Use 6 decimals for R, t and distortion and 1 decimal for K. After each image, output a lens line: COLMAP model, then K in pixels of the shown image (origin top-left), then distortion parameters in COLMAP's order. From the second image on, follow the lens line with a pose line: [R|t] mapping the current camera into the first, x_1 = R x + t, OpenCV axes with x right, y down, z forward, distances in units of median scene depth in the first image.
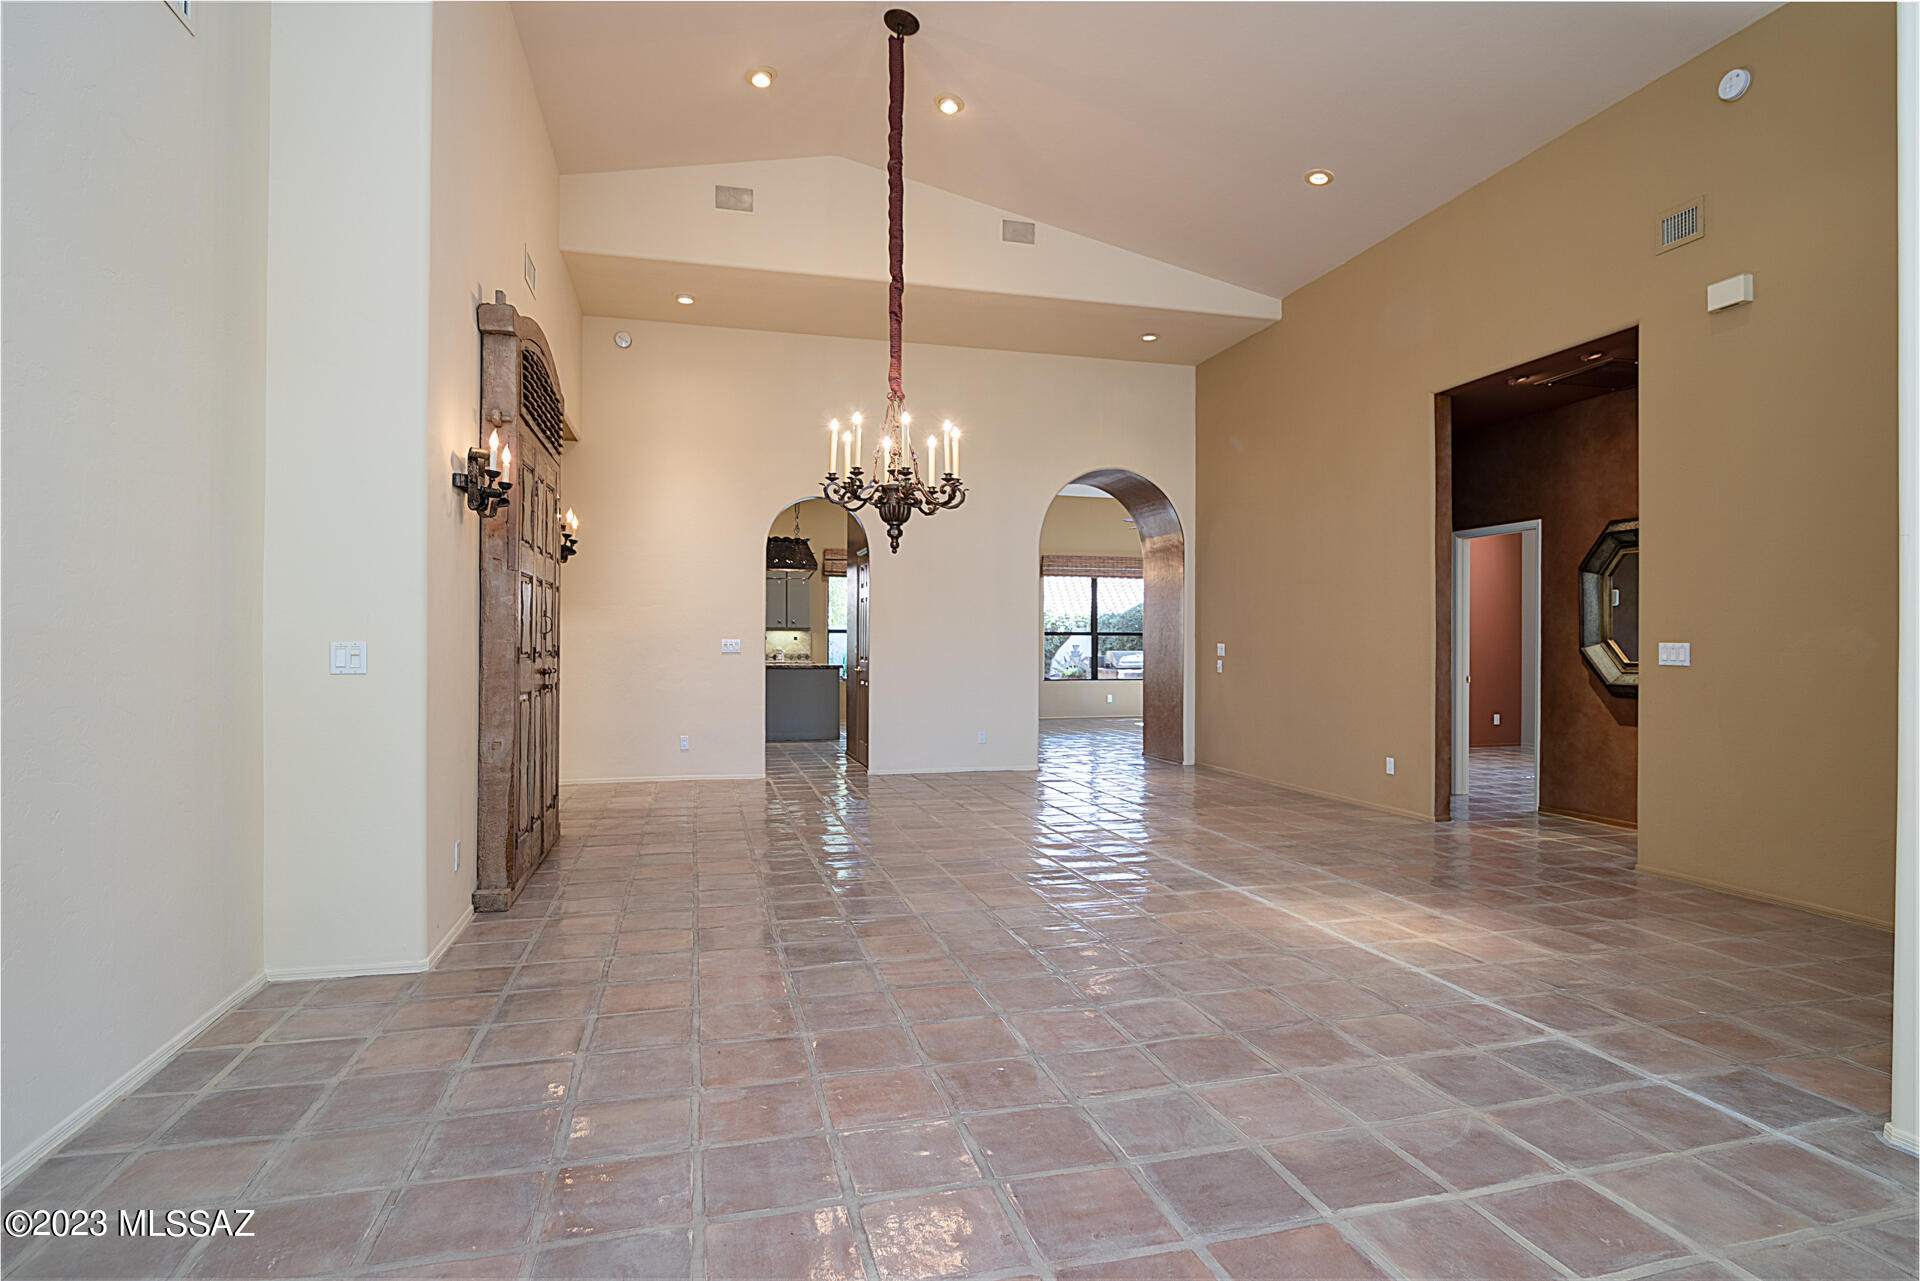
lens RADIAL K [[998.5, 0, 962.7], [0, 998.5, 642.3], [0, 0, 1]] dist [-0.001630, -0.000546]
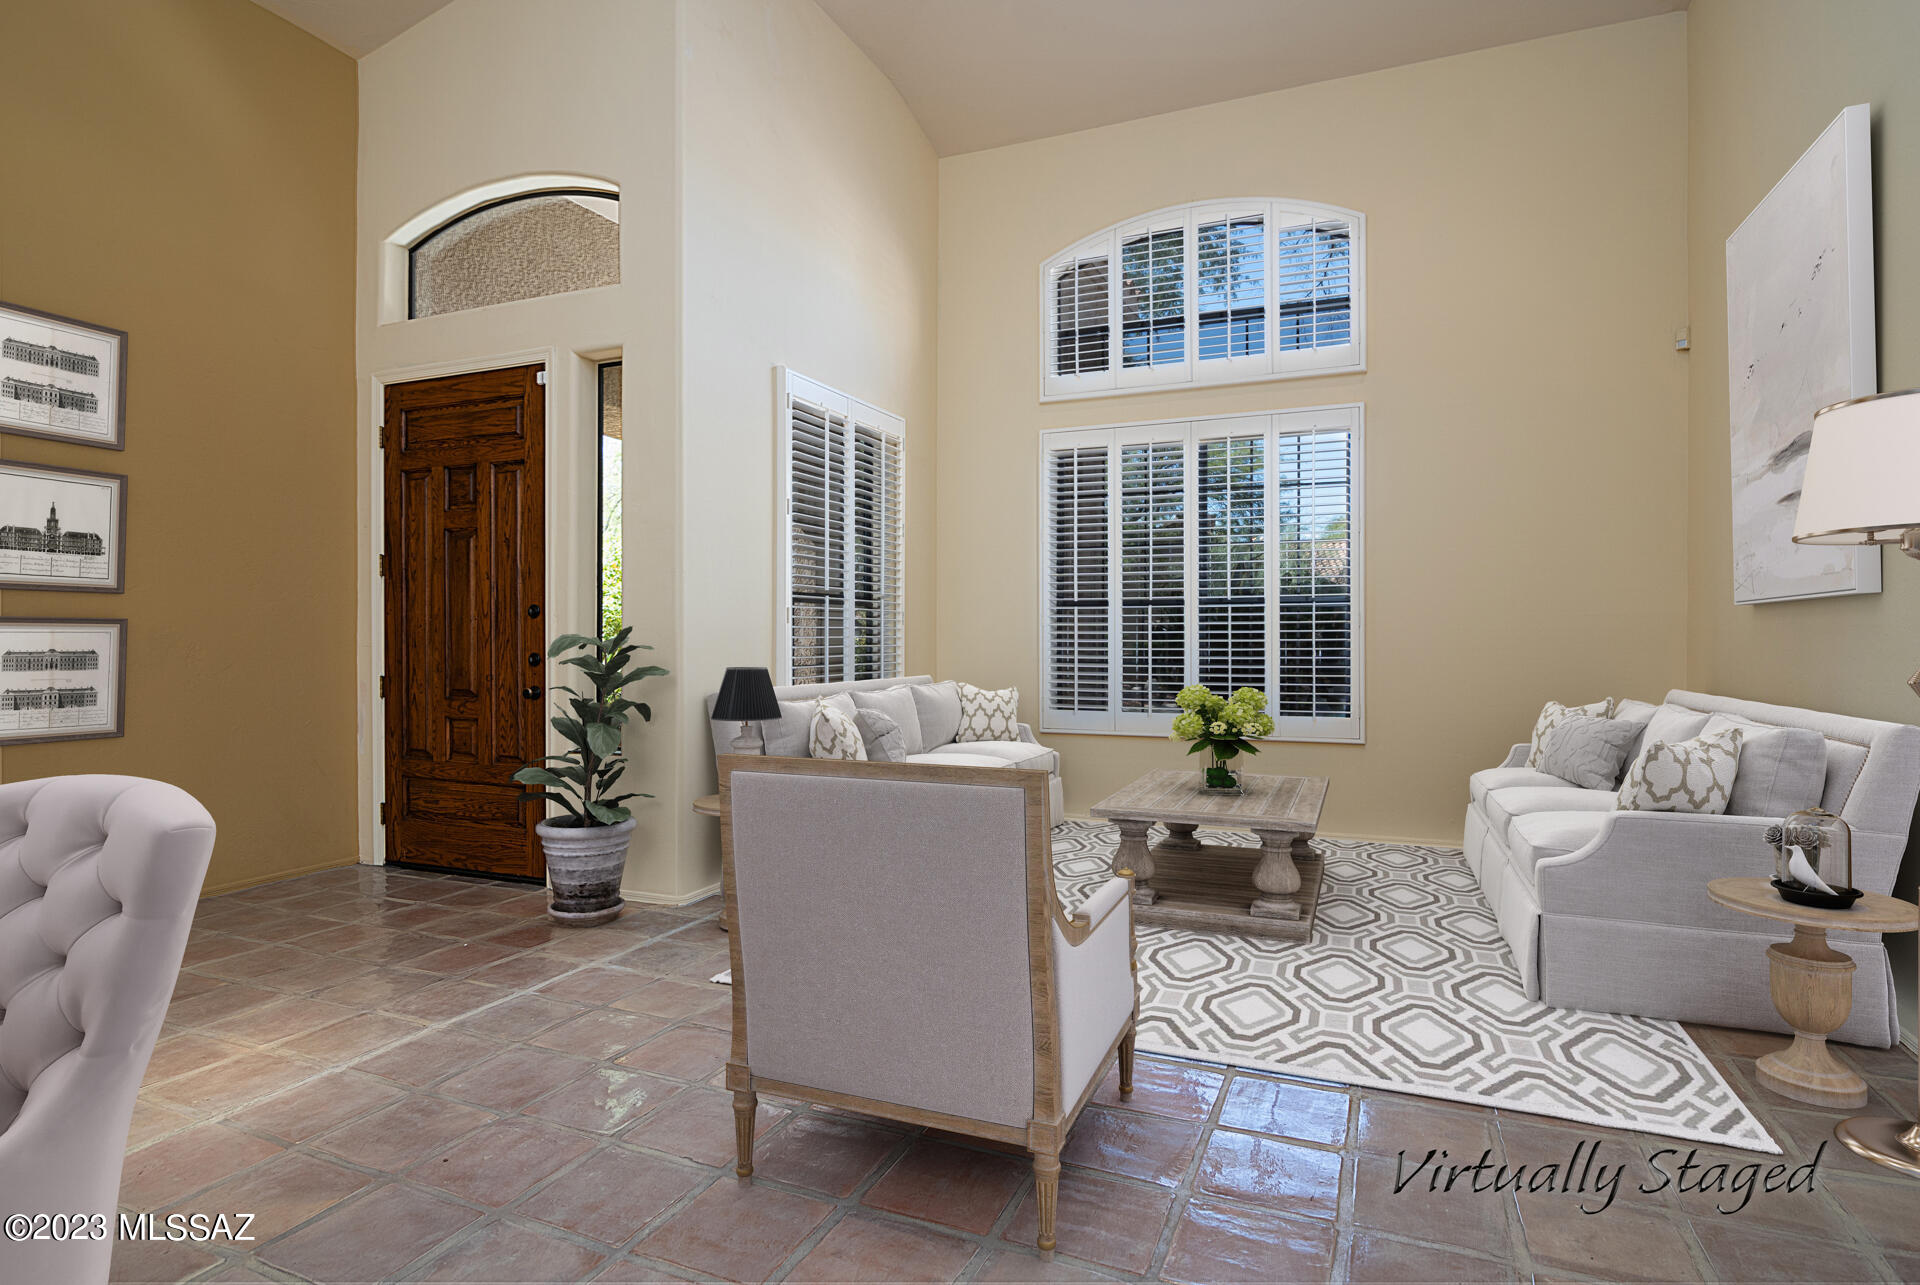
lens RADIAL K [[998.5, 0, 959.1], [0, 998.5, 637.6], [0, 0, 1]] dist [-0.001630, -0.000546]
pose [[-0.789180, -0.002634, 0.614156, -0.398161], [-0.007340, 0.999960, -0.005143, 0.007863], [-0.614118, -0.008567, -0.789168, 1.415525]]
